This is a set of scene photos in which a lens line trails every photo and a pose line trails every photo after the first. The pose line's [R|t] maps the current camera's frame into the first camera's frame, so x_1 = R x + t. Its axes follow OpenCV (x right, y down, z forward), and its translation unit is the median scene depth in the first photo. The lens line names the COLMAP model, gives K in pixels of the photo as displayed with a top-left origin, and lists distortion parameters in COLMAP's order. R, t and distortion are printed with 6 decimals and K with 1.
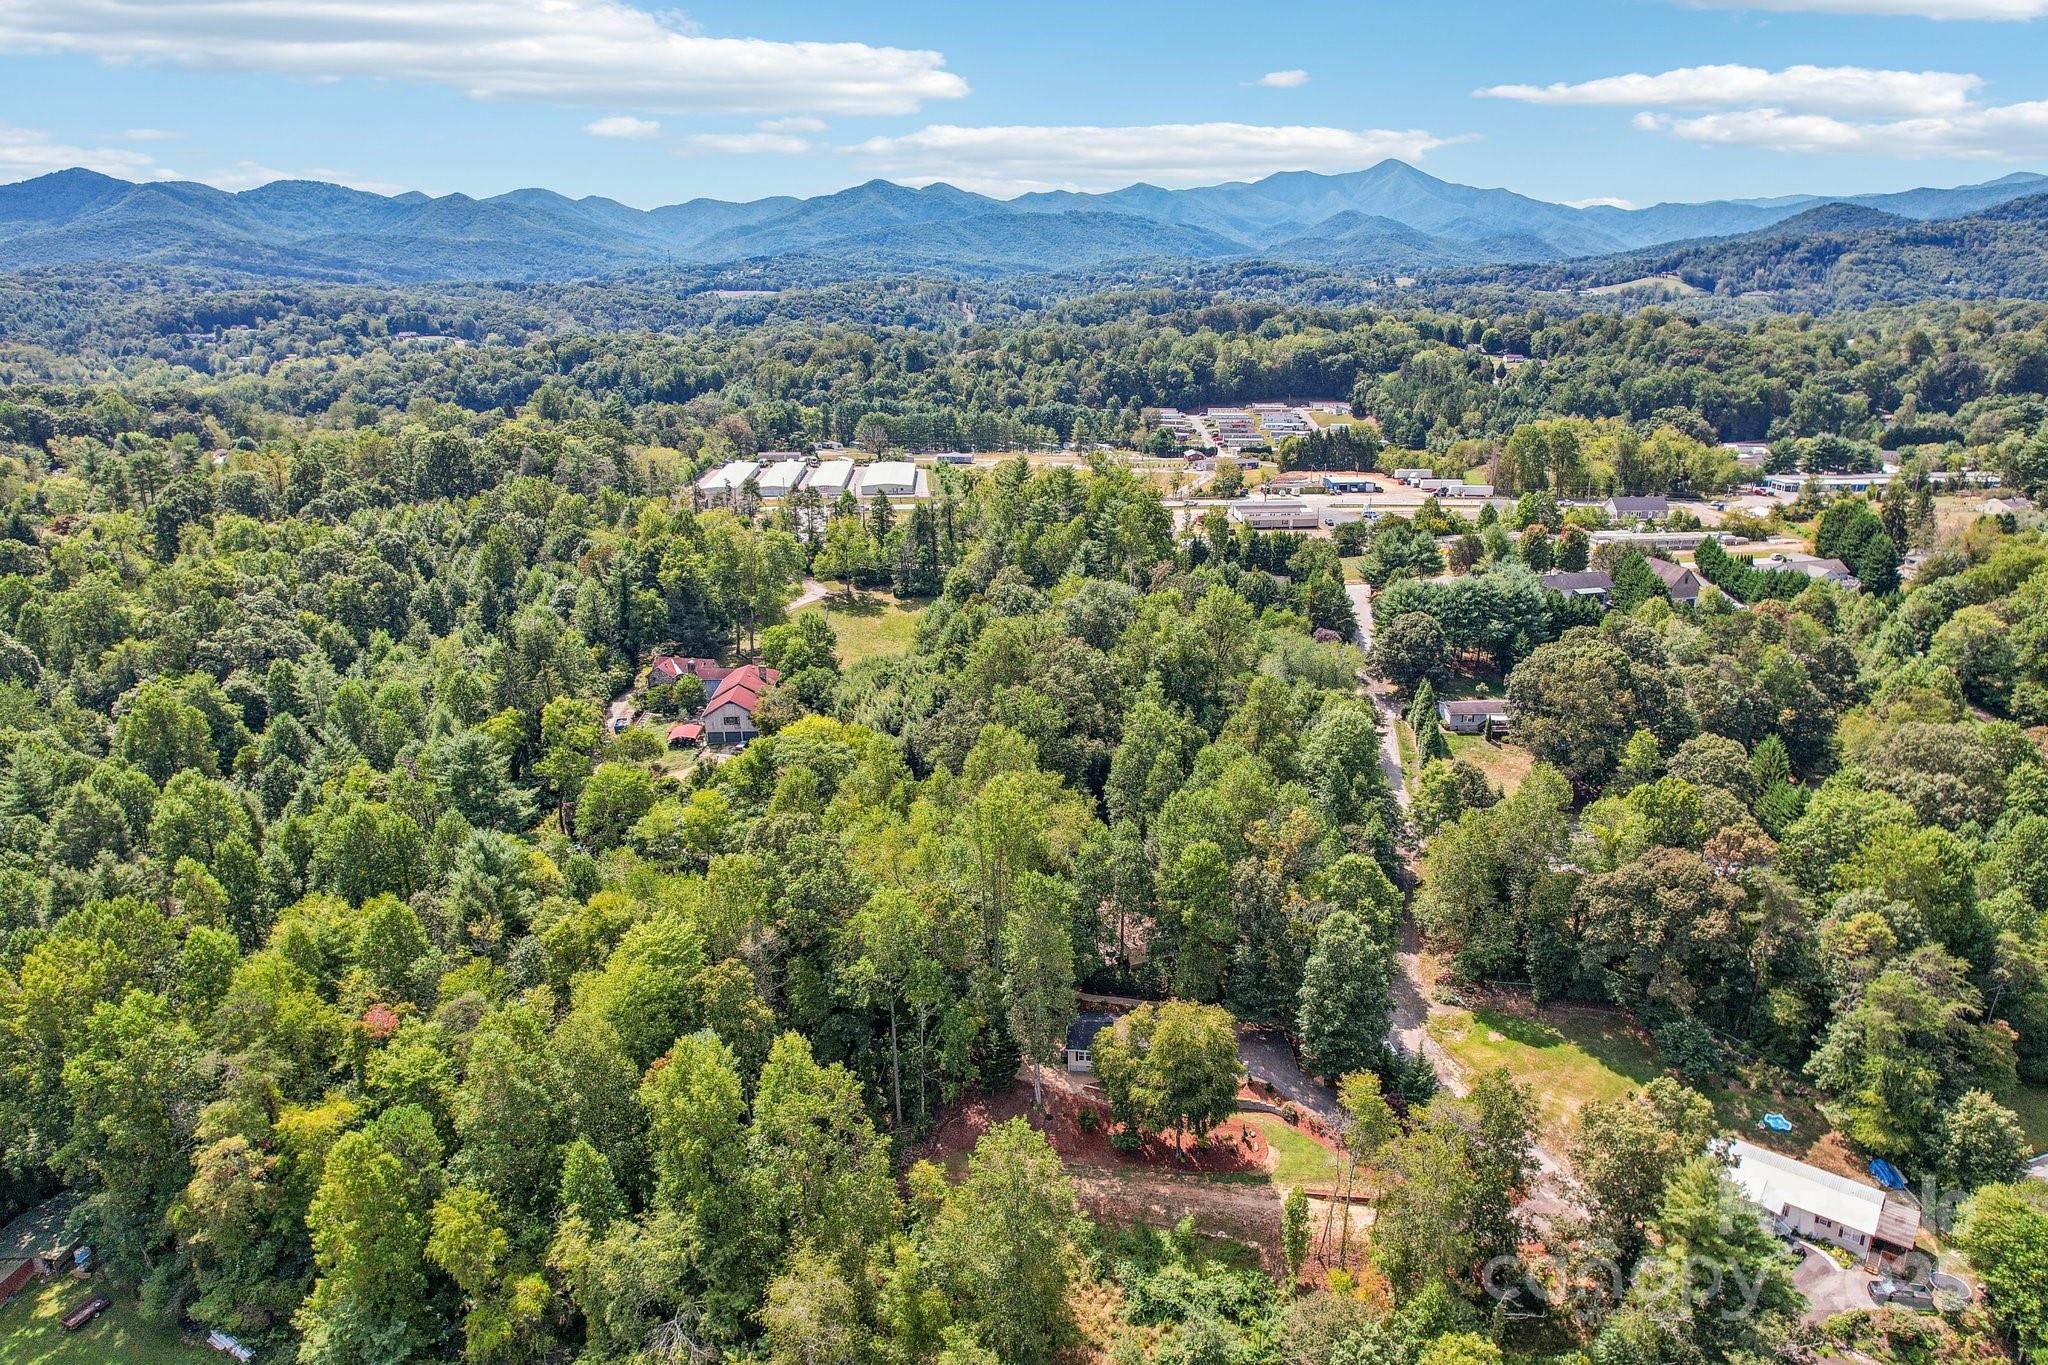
lens RADIAL K [[1319.3, 0, 1024.0], [0, 1319.3, 682.5], [0, 0, 1]] dist [-0.022222, 0.000734]
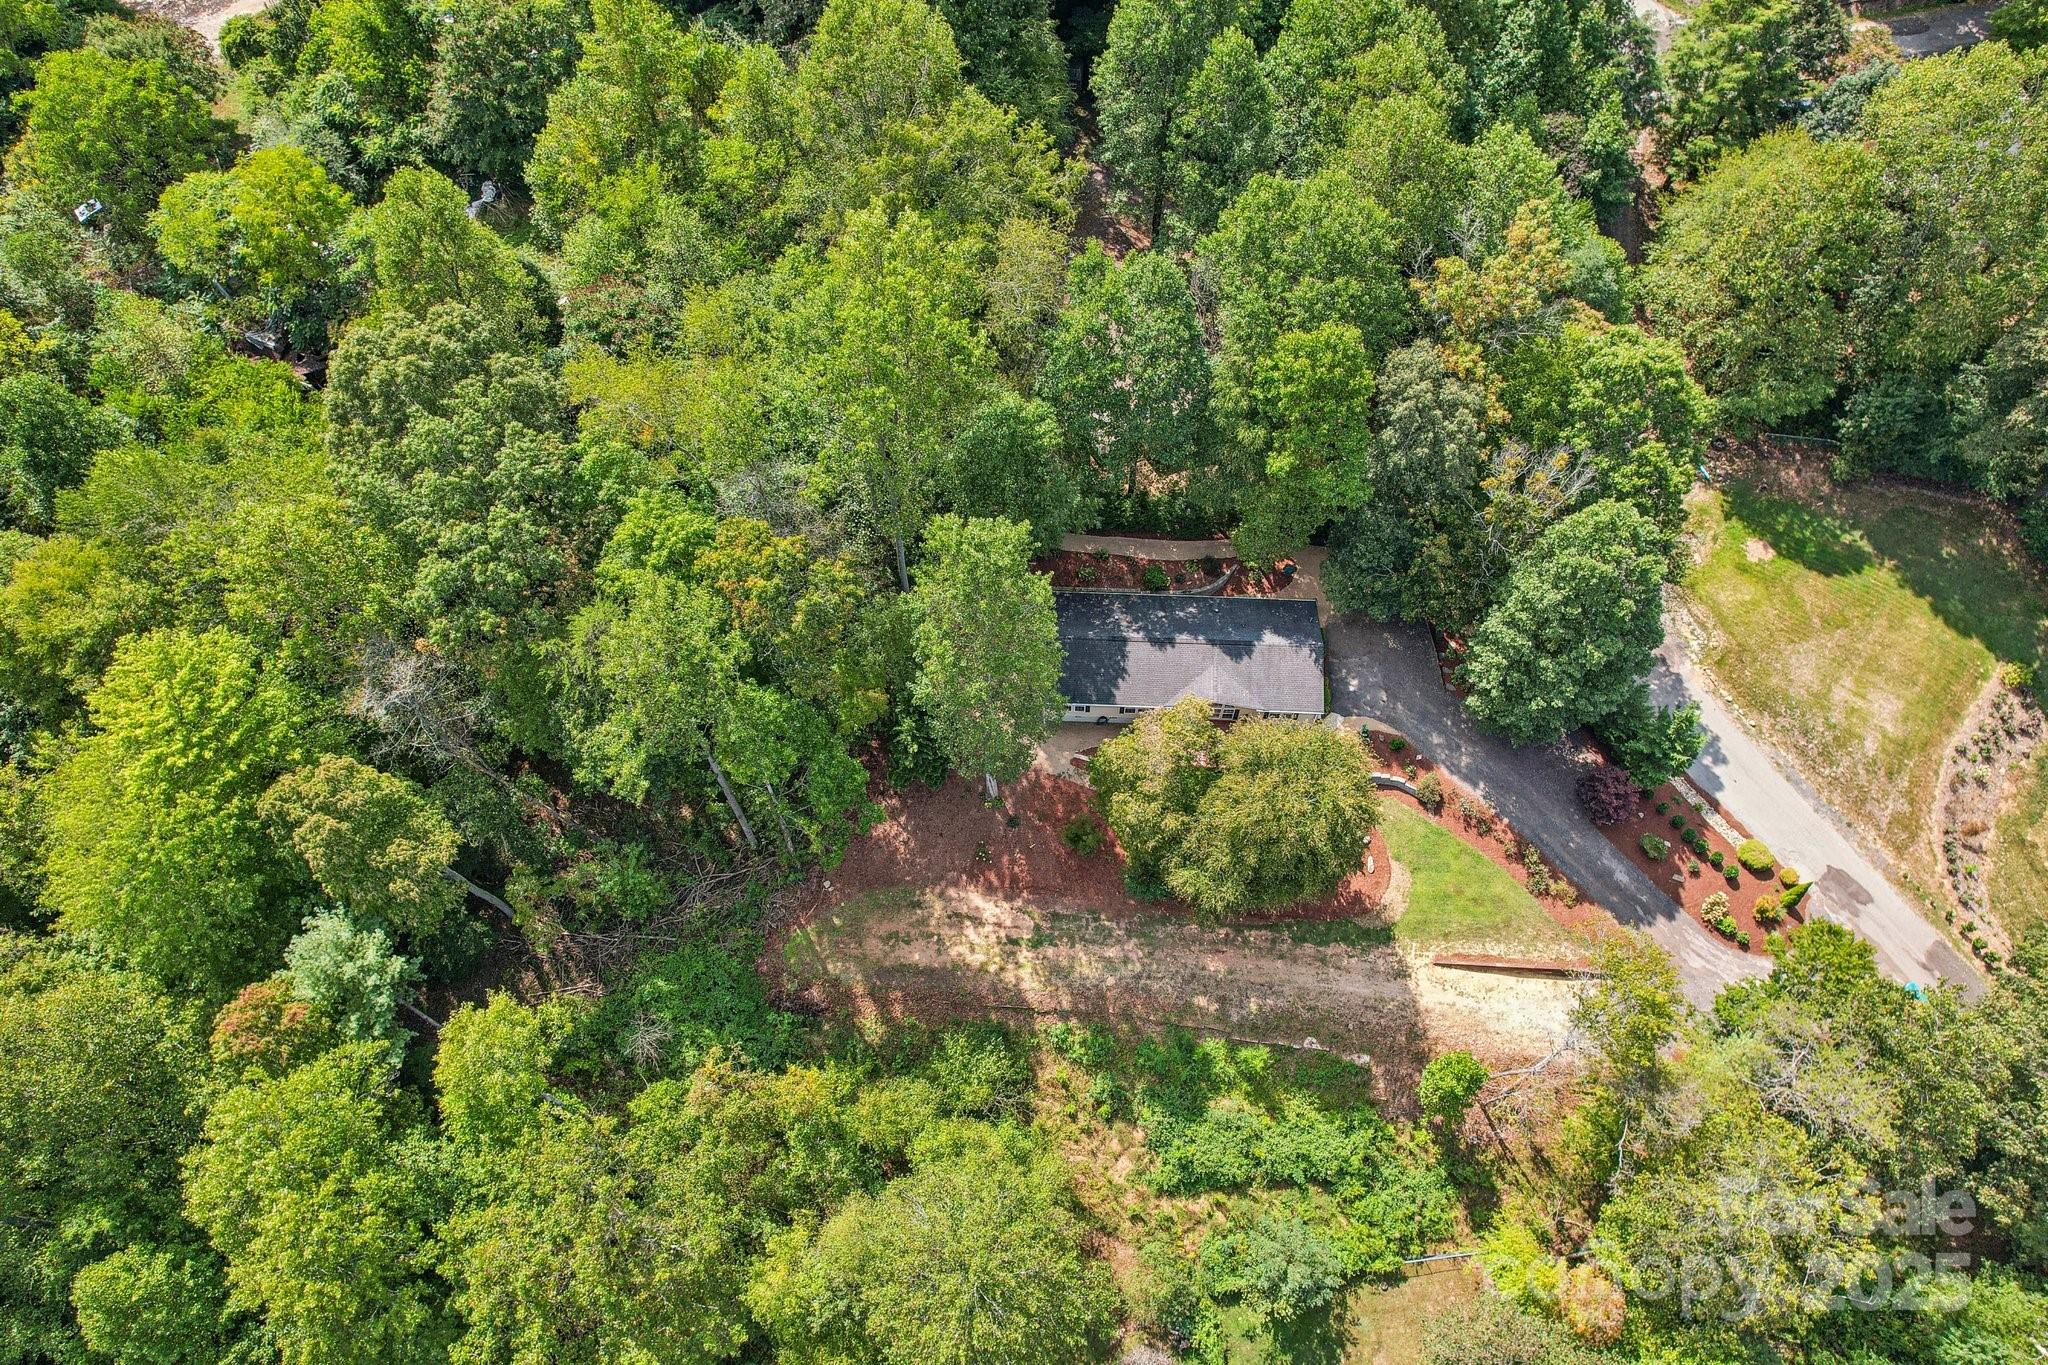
lens RADIAL K [[1319.3, 0, 1024.0], [0, 1319.3, 682.5], [0, 0, 1]] dist [-0.022222, 0.000734]
pose [[0.997961, -0.057629, 0.027442, 0.011987], [0.024434, 0.742090, 0.669855, -0.106582], [-0.058967, -0.667819, 0.741985, 0.650572]]
